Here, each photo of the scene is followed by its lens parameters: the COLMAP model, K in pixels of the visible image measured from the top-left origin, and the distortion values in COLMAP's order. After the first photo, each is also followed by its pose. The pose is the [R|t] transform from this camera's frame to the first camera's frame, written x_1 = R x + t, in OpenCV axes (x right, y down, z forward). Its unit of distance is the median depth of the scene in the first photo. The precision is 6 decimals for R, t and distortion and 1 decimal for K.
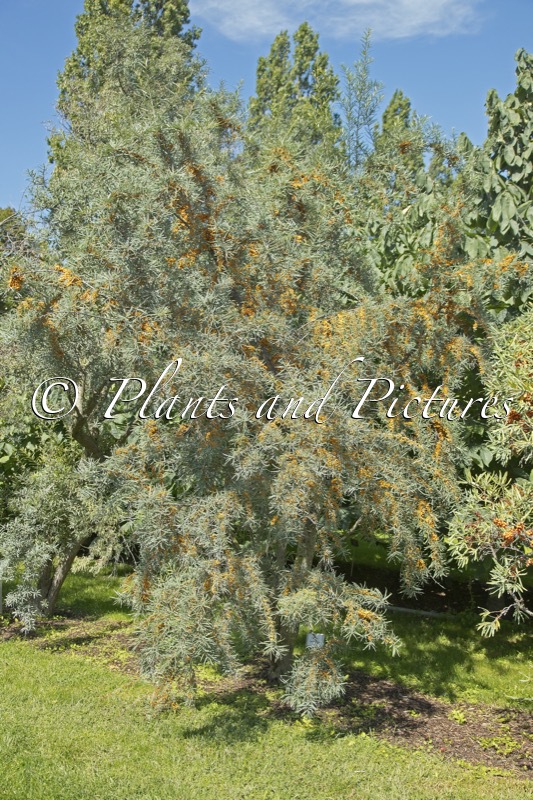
lens RADIAL K [[797.5, 0, 266.5], [0, 797.5, 400.9], [0, 0, 1]] dist [0.000758, 0.000000]
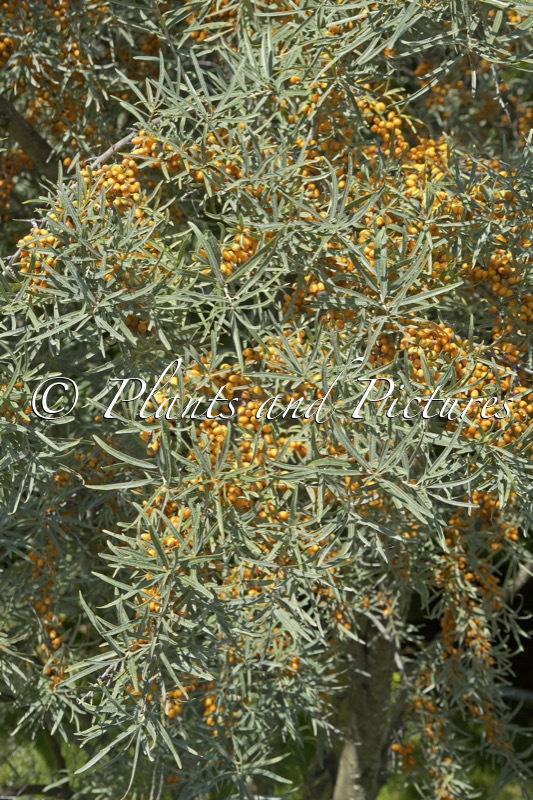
lens RADIAL K [[1334.6, 0, 266.7], [0, 1334.6, 399.9], [0, 0, 1]] dist [0.005108, 0.000000]
pose [[0.999425, -0.015703, -0.030037, 0.045274], [0.018891, 0.993864, 0.108980, 0.045570], [0.028141, -0.109485, 0.993590, 0.740410]]
